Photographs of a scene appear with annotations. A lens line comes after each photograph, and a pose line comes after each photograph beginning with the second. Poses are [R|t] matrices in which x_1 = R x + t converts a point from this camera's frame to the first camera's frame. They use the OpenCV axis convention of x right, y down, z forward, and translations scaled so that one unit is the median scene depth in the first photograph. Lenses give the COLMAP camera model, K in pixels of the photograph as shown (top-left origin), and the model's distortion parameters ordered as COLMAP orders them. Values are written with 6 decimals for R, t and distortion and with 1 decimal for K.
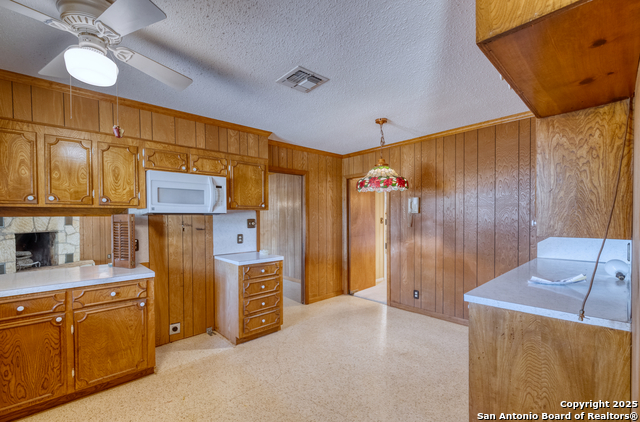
lens RADIAL K [[280.0, 0, 323.8], [0, 280.0, 222.6], [0, 0, 1]] dist [-0.001564, -0.000308]
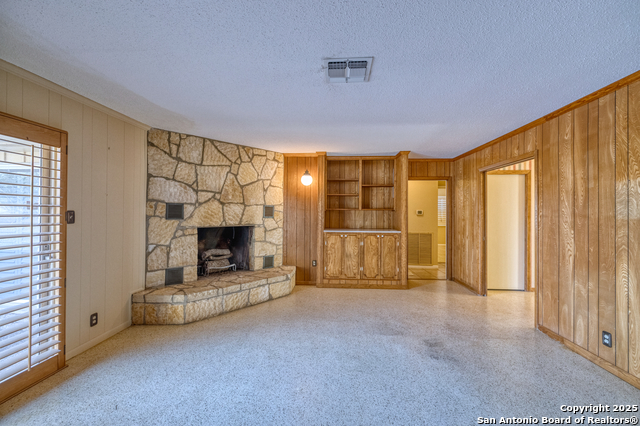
lens RADIAL K [[273.1, 0, 320.7], [0, 273.1, 211.1], [0, 0, 1]] dist [0.002450, 0.000067]
pose [[0.675253, 0.008032, -0.737543, -0.292100], [-0.022804, 0.999690, -0.009991, -0.004524], [0.737234, 0.023565, 0.675227, 0.635119]]
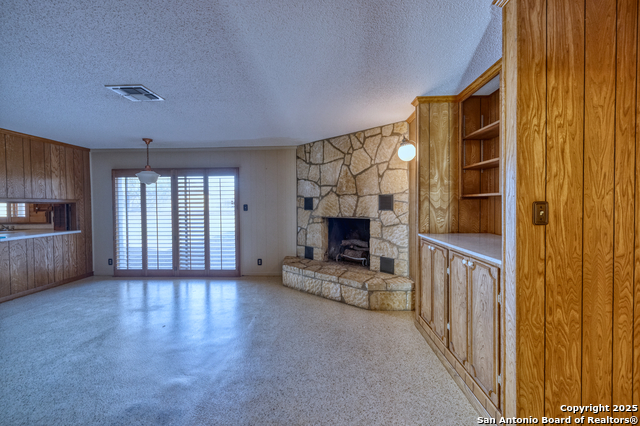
lens RADIAL K [[273.1, 0, 317.3], [0, 273.1, 211.2], [0, 0, 1]] dist [0.002450, 0.000067]
pose [[-0.727831, 0.028580, -0.685161, -0.425431], [0.002248, 0.999225, 0.039292, -0.011988], [0.685753, 0.027058, -0.727331, 1.378800]]
